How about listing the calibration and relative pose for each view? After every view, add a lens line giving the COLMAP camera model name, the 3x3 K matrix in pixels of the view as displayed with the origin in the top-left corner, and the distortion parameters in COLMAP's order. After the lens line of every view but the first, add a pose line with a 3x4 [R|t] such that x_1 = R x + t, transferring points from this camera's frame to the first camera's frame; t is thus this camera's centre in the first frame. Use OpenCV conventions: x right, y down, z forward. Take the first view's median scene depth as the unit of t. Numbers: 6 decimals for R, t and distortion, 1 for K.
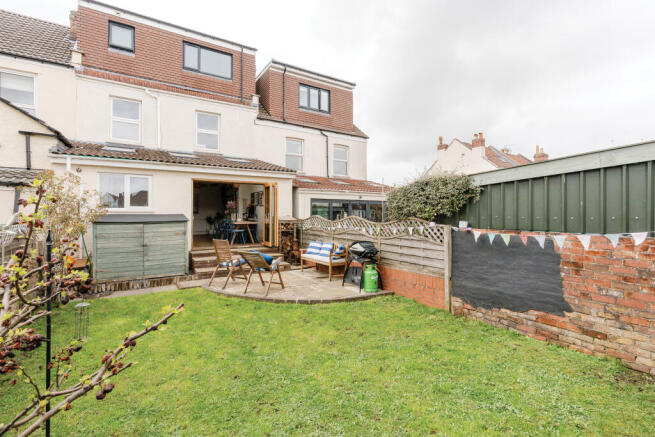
lens RADIAL K [[304.6, 0, 327.5], [0, 304.6, 218.5], [0, 0, 1]] dist [0.000825, 0.000131]
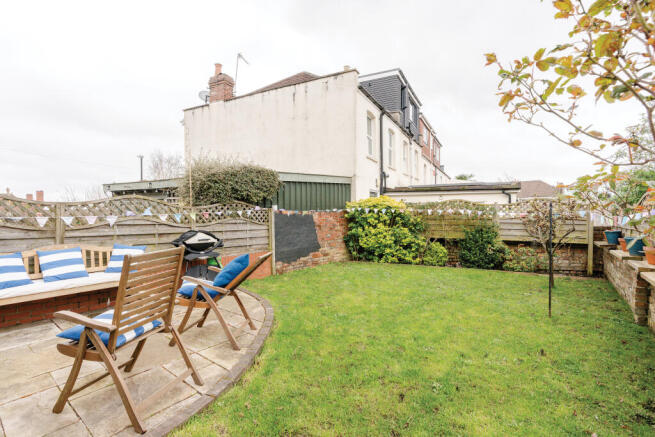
lens RADIAL K [[304.6, 0, 327.5], [0, 304.6, 218.5], [0, 0, 1]] dist [0.000825, 0.000131]
pose [[-0.354282, -0.021457, 0.934893, -0.876847], [-0.000322, 0.999739, 0.022823, 0.036462], [-0.935139, 0.007784, -0.354196, 1.236046]]
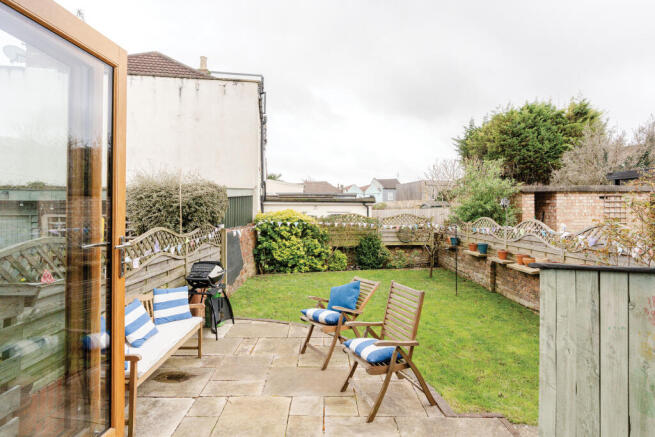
lens RADIAL K [[338.0, 0, 326.4], [0, 338.0, 213.4], [0, 0, 1]] dist [0.000935, 0.000243]
pose [[-0.839761, -0.008296, 0.542892, -0.651453], [-0.001527, 0.999915, 0.012918, -0.051957], [-0.542954, 0.010019, -0.839703, 1.896036]]
